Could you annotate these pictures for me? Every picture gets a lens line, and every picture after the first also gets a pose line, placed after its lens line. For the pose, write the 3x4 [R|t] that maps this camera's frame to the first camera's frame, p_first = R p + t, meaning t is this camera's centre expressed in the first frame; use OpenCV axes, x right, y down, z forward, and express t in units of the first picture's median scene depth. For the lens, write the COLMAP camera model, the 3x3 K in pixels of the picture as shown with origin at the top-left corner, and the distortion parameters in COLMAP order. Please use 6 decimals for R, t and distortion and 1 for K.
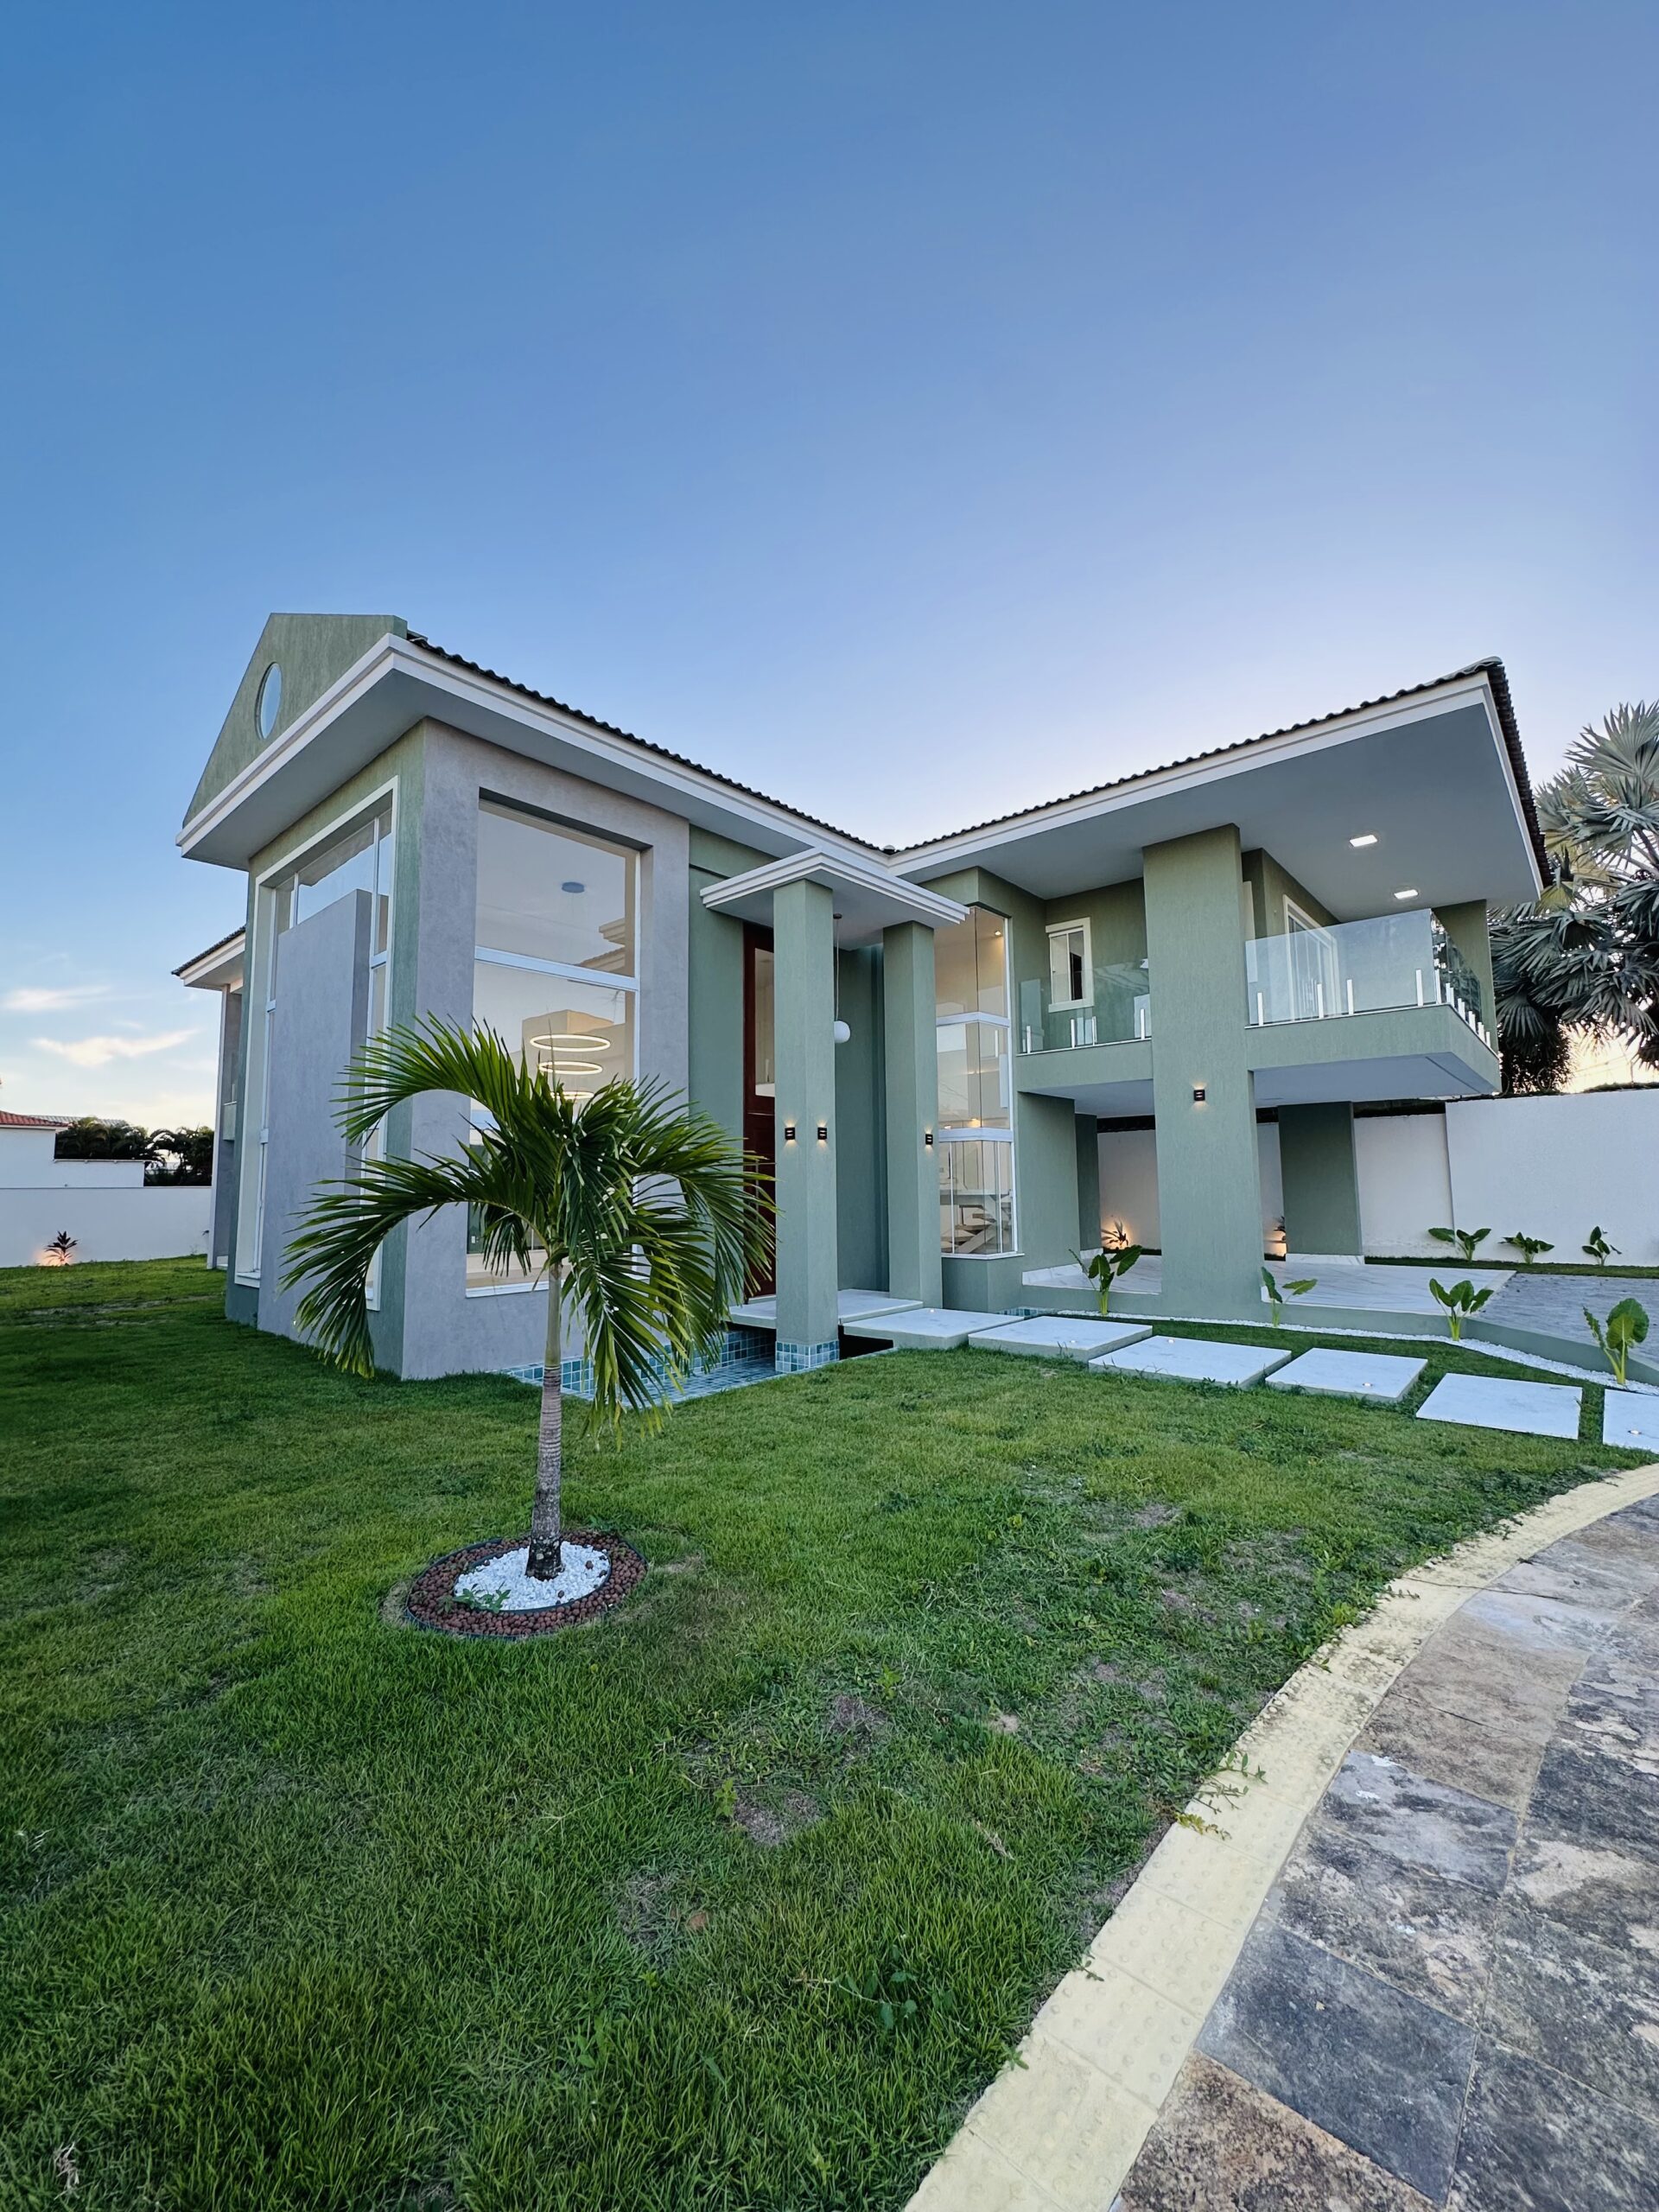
lens RADIAL K [[886.4, 0, 830.7], [0, 886.4, 1103.6], [0, 0, 1]] dist [-0.006359, 0.000274]
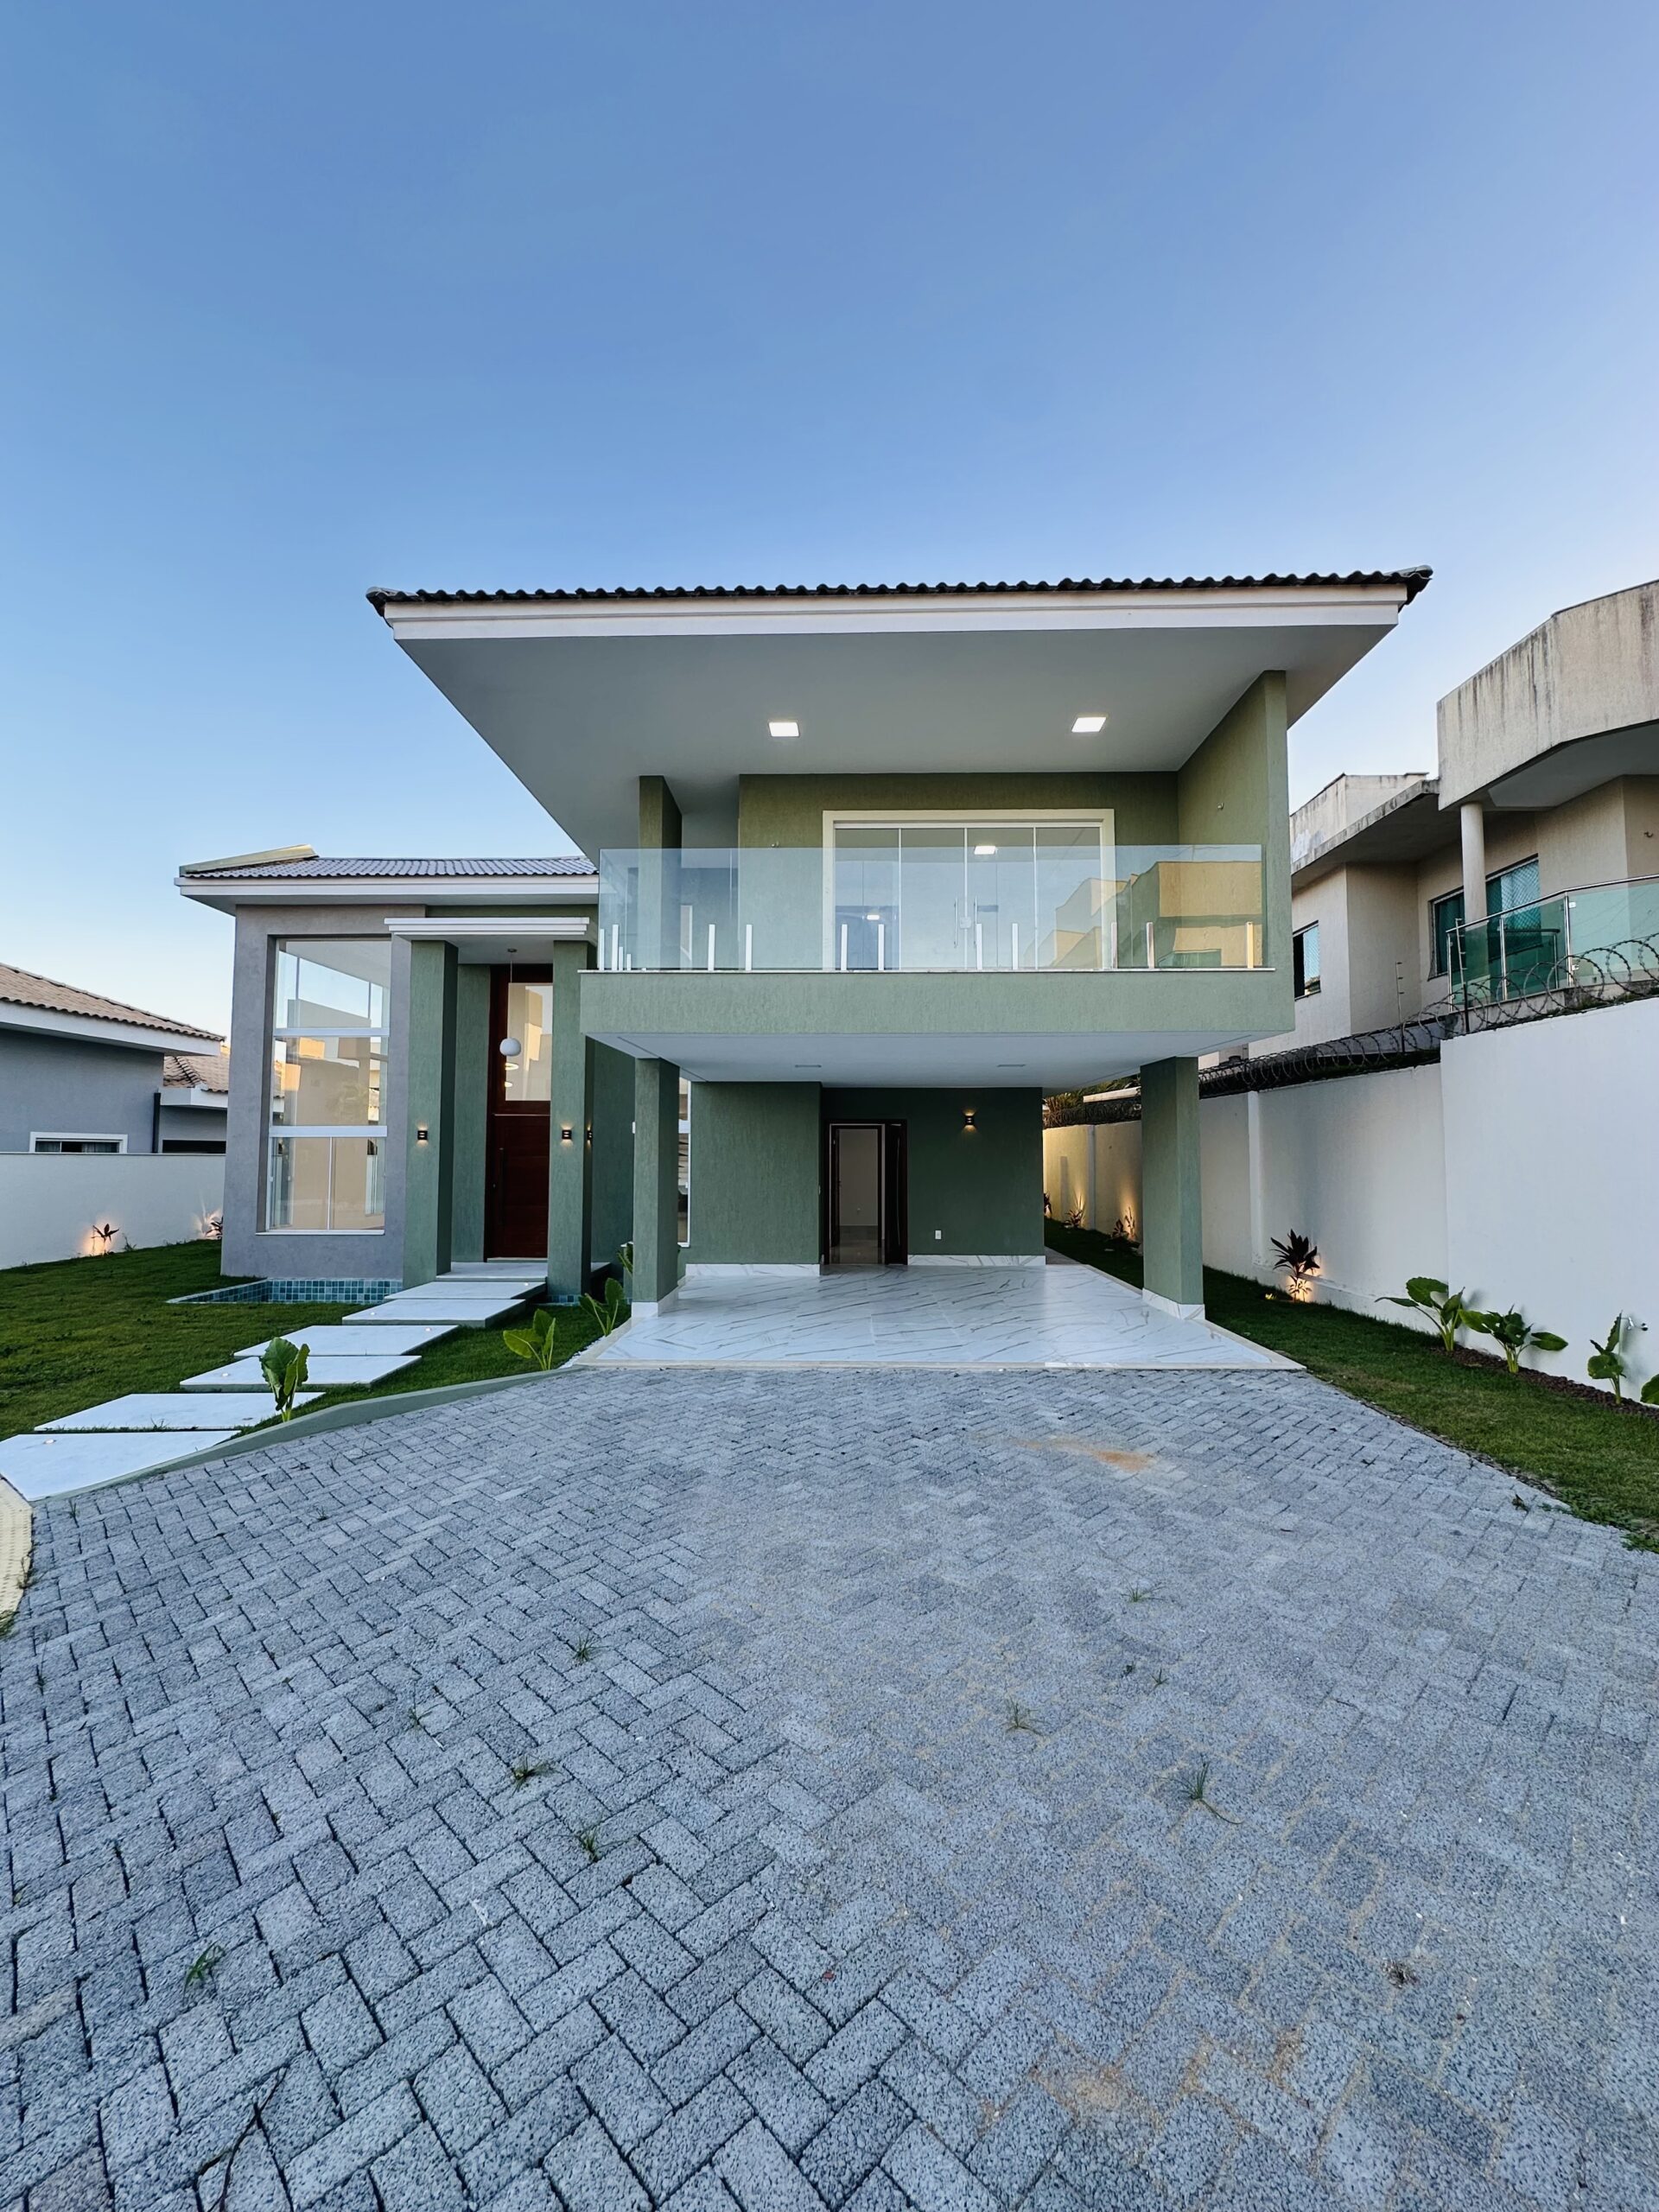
lens RADIAL K [[886.4, 0, 830.7], [0, 886.4, 1103.6], [0, 0, 1]] dist [-0.006359, 0.000274]
pose [[0.645967, -0.031518, -0.762714, 1.277596], [0.065261, 0.997769, 0.014040, 0.008083], [0.760571, -0.058845, 0.646583, 0.575887]]
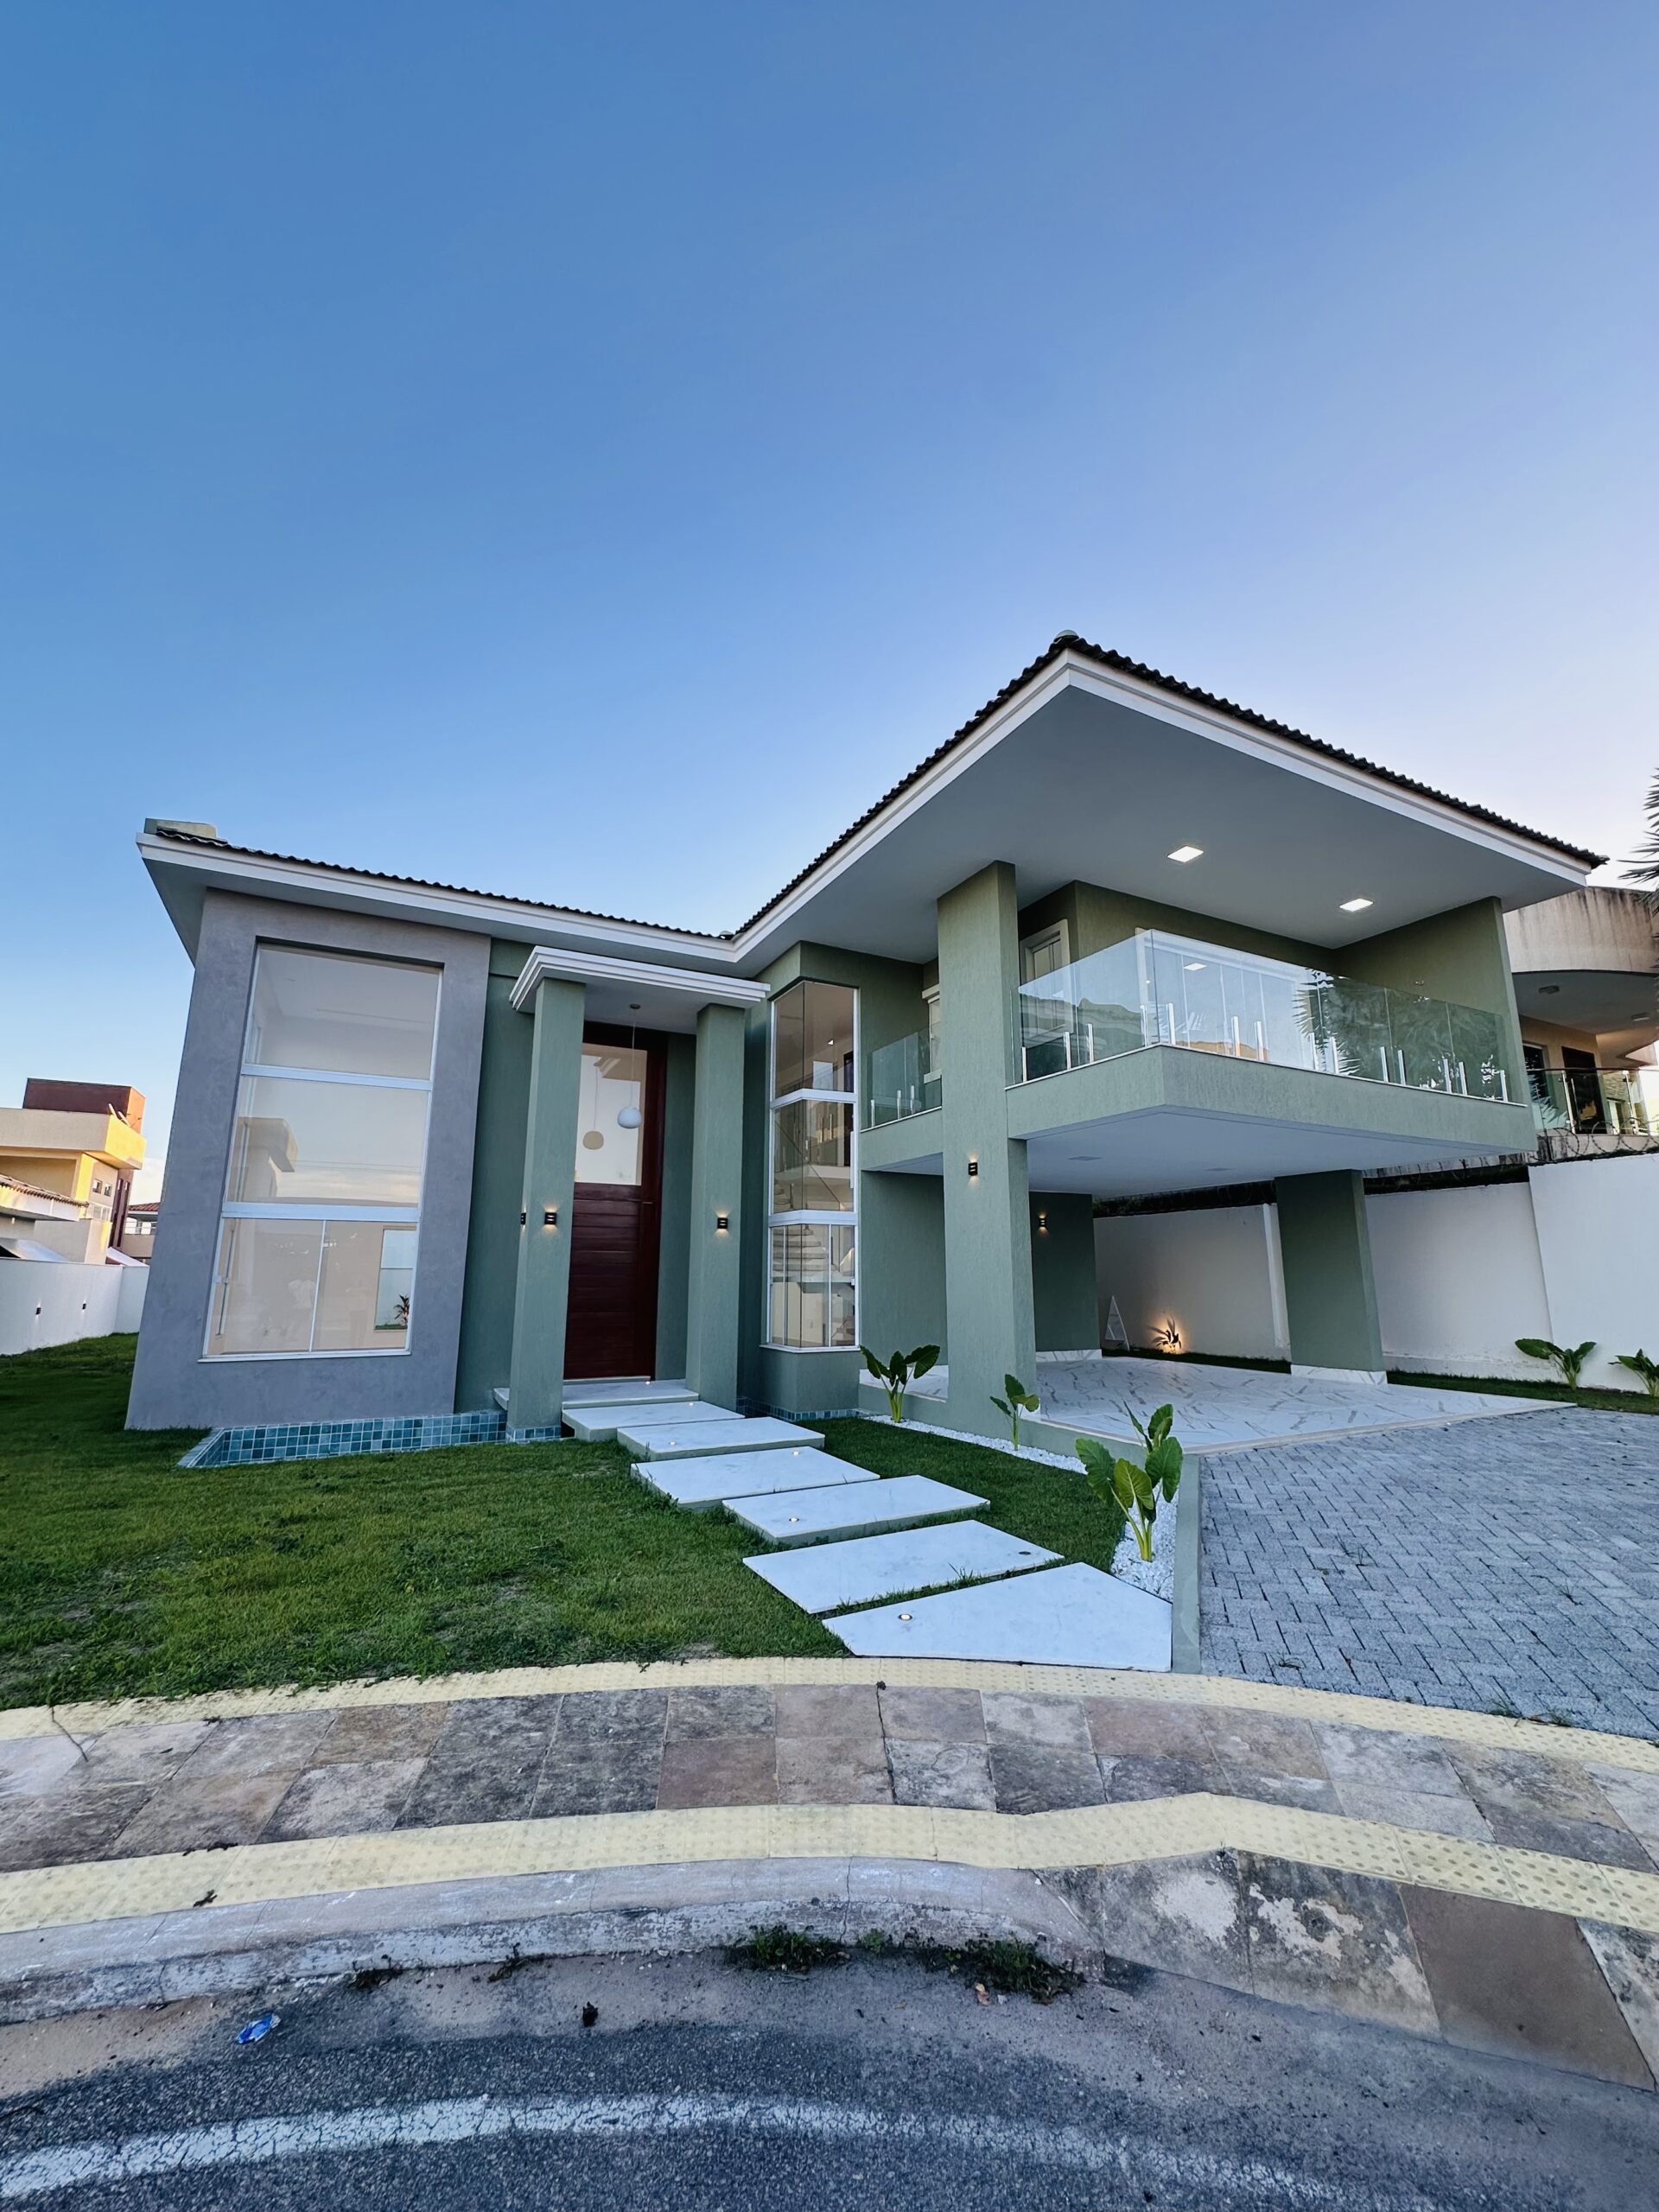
lens RADIAL K [[886.4, 0, 830.7], [0, 886.4, 1103.6], [0, 0, 1]] dist [-0.006359, 0.000274]
pose [[0.931950, -0.057933, -0.357928, 0.622628], [0.022787, 0.994560, -0.101646, 0.012215], [0.361870, 0.086574, 0.928200, 0.142188]]
